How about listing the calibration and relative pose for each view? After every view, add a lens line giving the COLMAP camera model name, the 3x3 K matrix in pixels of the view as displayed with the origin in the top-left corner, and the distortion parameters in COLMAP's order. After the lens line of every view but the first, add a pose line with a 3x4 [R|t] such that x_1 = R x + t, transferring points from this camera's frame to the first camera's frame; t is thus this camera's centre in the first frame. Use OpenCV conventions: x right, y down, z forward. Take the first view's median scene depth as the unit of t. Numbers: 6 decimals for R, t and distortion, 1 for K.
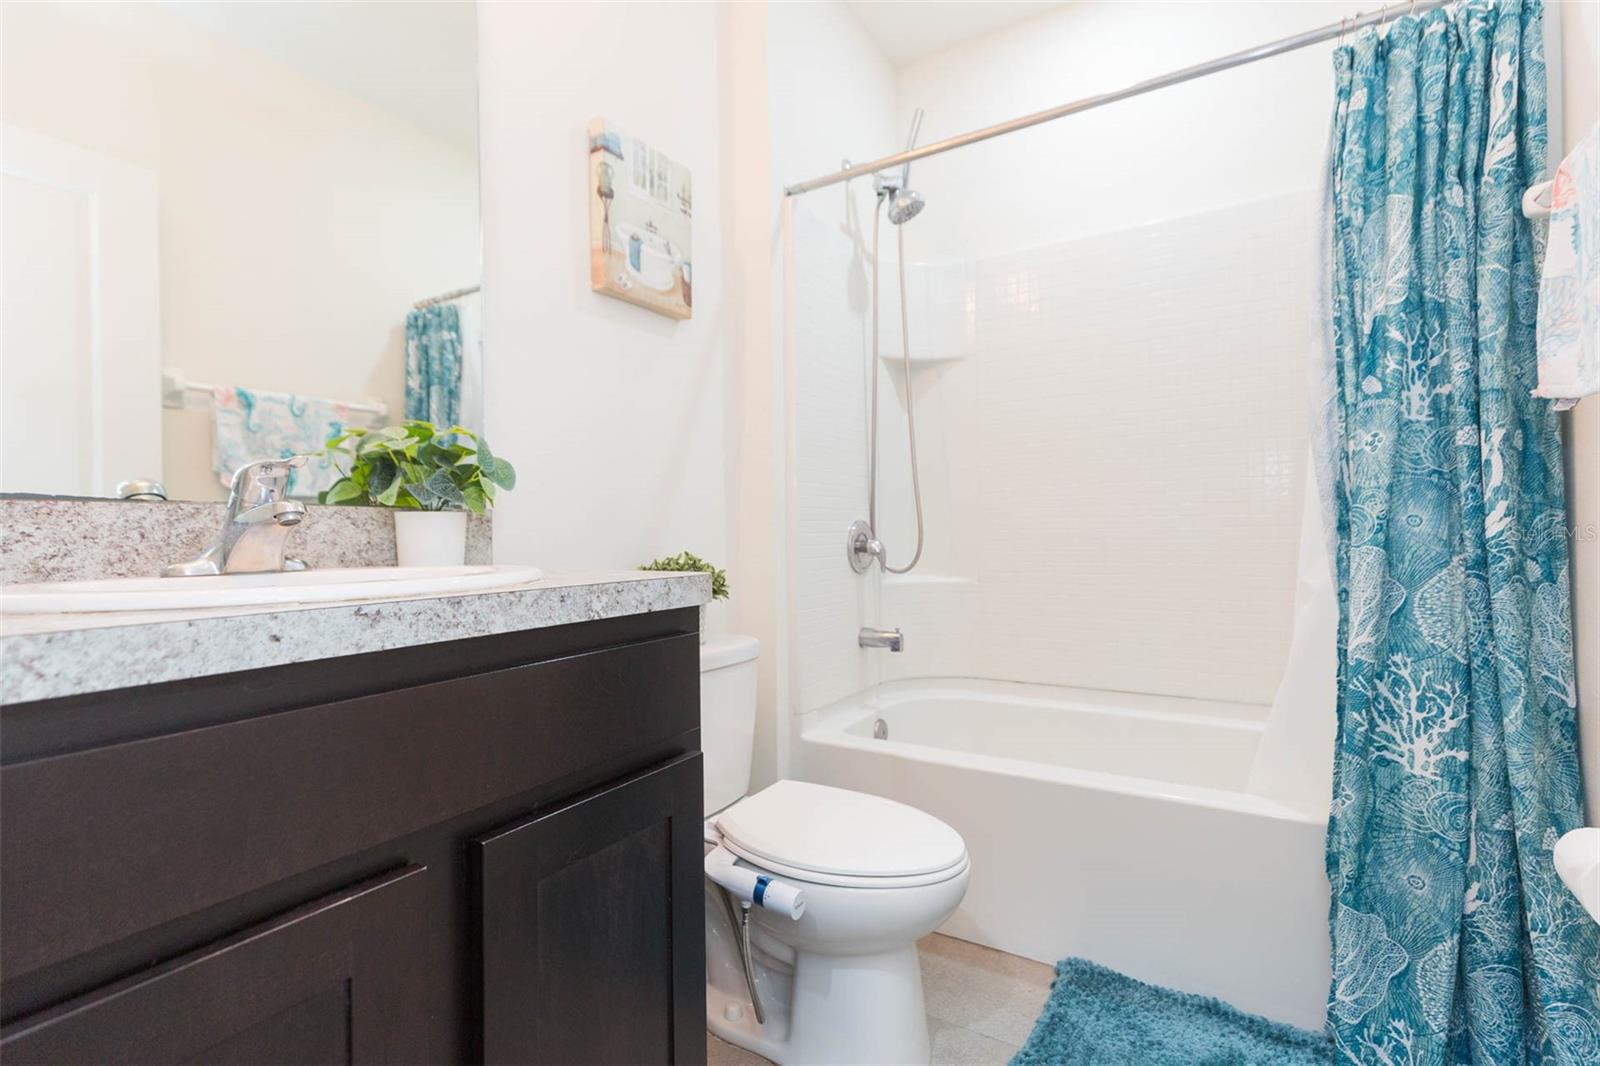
lens RADIAL K [[713.6, 0, 809.1], [0, 713.6, 538.5], [0, 0, 1]] dist [0.004809, -0.000766]
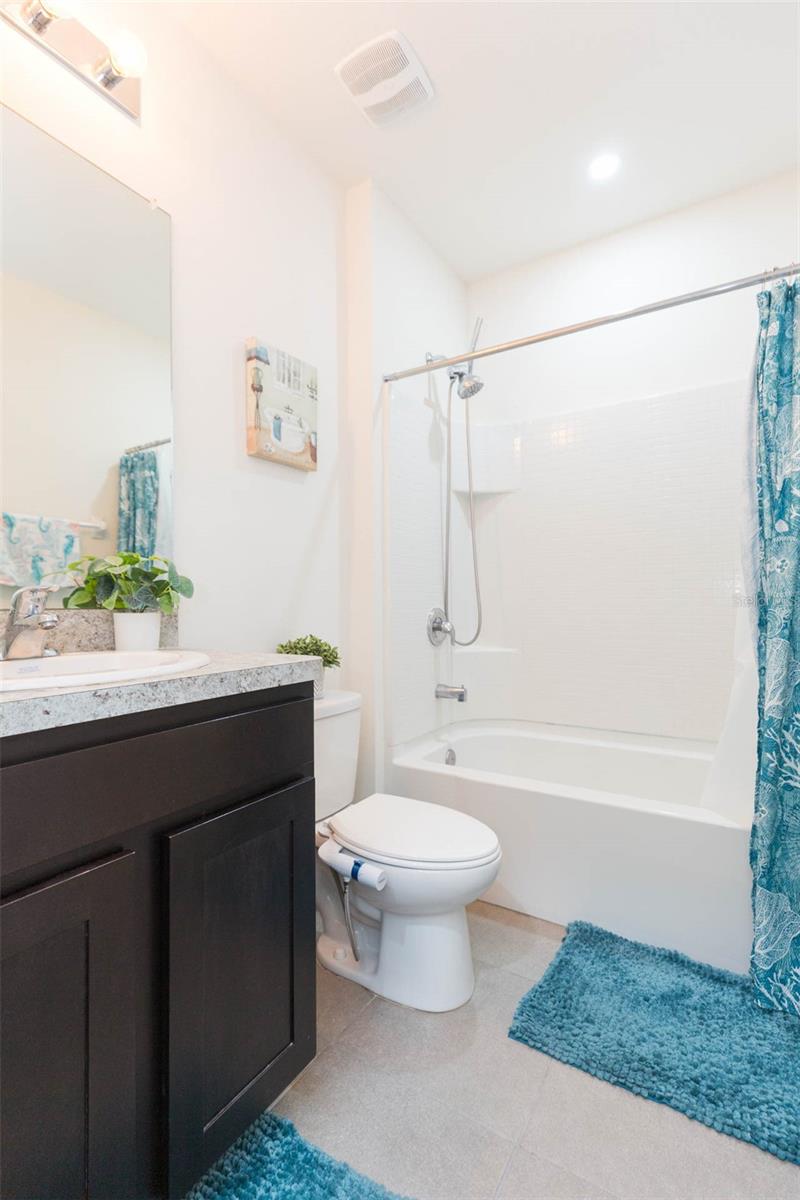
lens RADIAL K [[535.2, 0, 402.6], [0, 535.2, 603.1], [0, 0, 1]] dist [0.004809, -0.000766]
pose [[0.999742, 0.005148, -0.022137, 0.043851], [-0.005272, 0.999971, -0.005508, -0.047179], [0.022108, 0.005623, 0.999740, -0.094990]]
